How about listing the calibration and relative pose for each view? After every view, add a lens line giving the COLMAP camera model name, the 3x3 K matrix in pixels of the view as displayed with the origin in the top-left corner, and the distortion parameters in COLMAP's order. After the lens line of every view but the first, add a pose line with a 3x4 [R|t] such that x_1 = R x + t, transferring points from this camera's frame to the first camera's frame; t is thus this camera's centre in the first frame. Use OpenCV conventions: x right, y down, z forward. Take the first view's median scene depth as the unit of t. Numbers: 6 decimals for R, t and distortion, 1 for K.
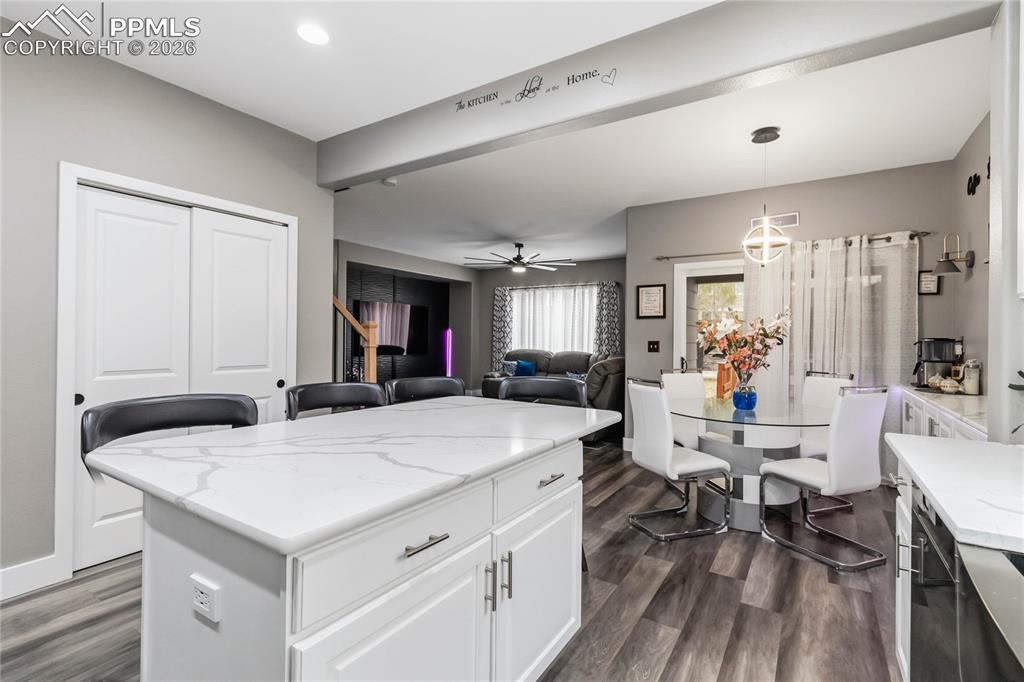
lens RADIAL K [[470.8, 0, 517.2], [0, 470.8, 339.0], [0, 0, 1]] dist [-0.001087, 0.000046]
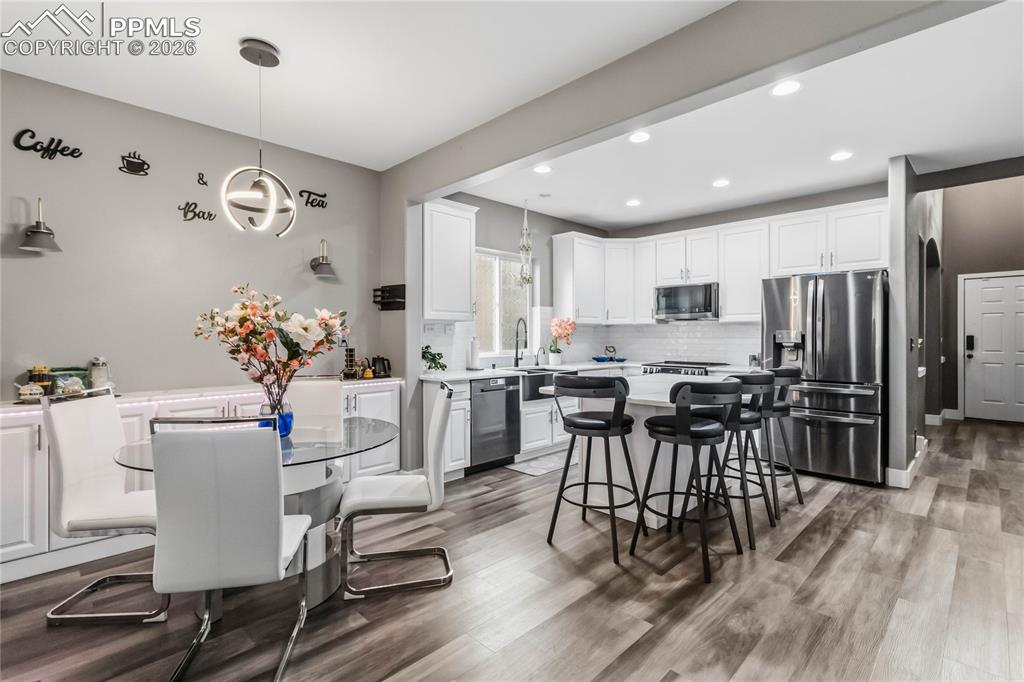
lens RADIAL K [[470.8, 0, 513.6], [0, 470.8, 338.4], [0, 0, 1]] dist [-0.001087, 0.000046]
pose [[-0.975189, -0.007987, 0.221229, -0.005306], [-0.006297, 0.999945, 0.008347, -0.001532], [-0.221283, 0.006747, -0.975186, 0.603433]]
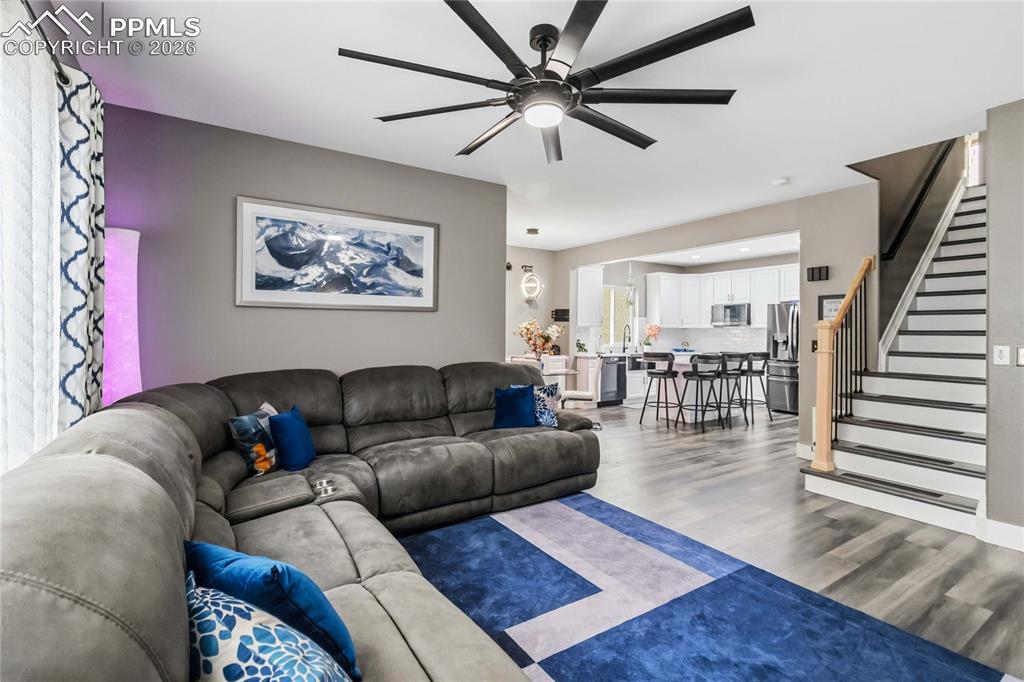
lens RADIAL K [[470.8, 0, 511.7], [0, 470.8, 333.9], [0, 0, 1]] dist [-0.001087, 0.000046]
pose [[-0.907064, -0.018113, 0.420603, -0.086118], [-0.015106, 0.999831, 0.010480, -0.008477], [-0.420721, 0.003152, -0.907184, 1.053879]]
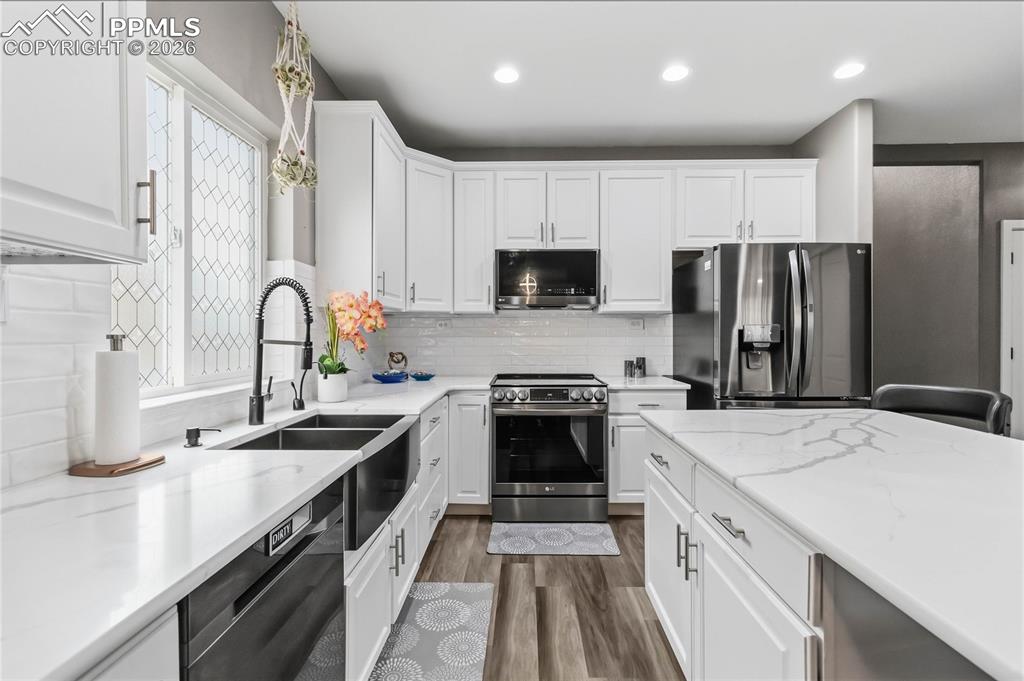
lens RADIAL K [[470.8, 0, 516.3], [0, 470.8, 332.1], [0, 0, 1]] dist [-0.001087, 0.000046]
pose [[-0.857427, -0.008811, -0.514531, 0.129270], [-0.005748, 0.999955, -0.007545, 0.001306], [0.514574, -0.003512, -0.857439, 0.259552]]
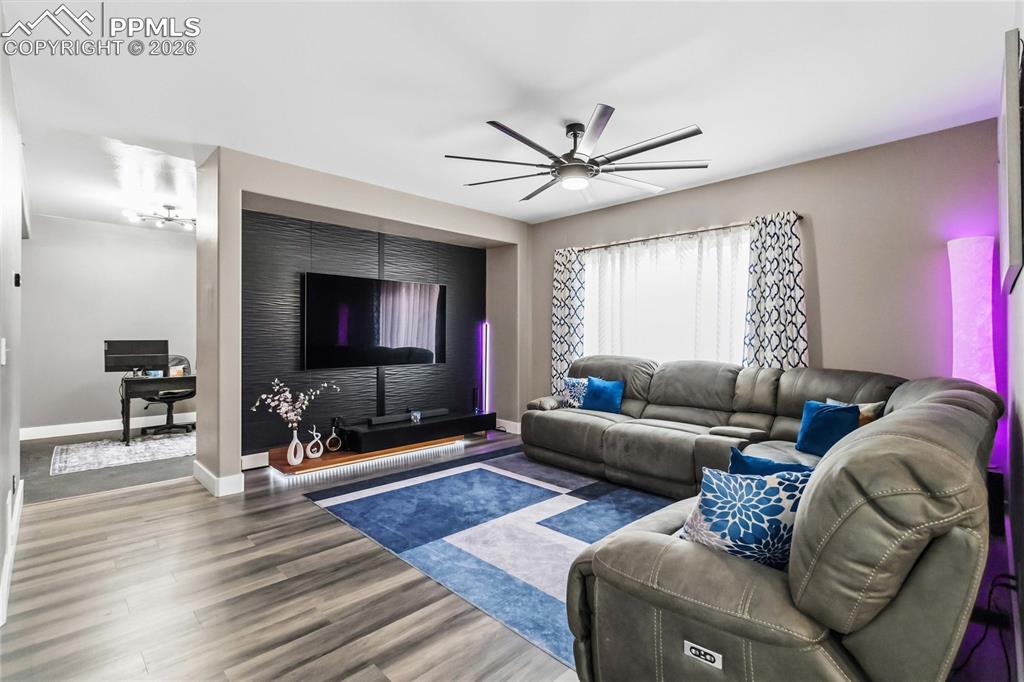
lens RADIAL K [[470.8, 0, 519.6], [0, 470.8, 335.0], [0, 0, 1]] dist [-0.001087, 0.000046]
pose [[0.976258, -0.010621, -0.216352, 0.039696], [0.009649, 0.999938, -0.005548, -0.000348], [0.216398, 0.003329, 0.976300, 0.459182]]
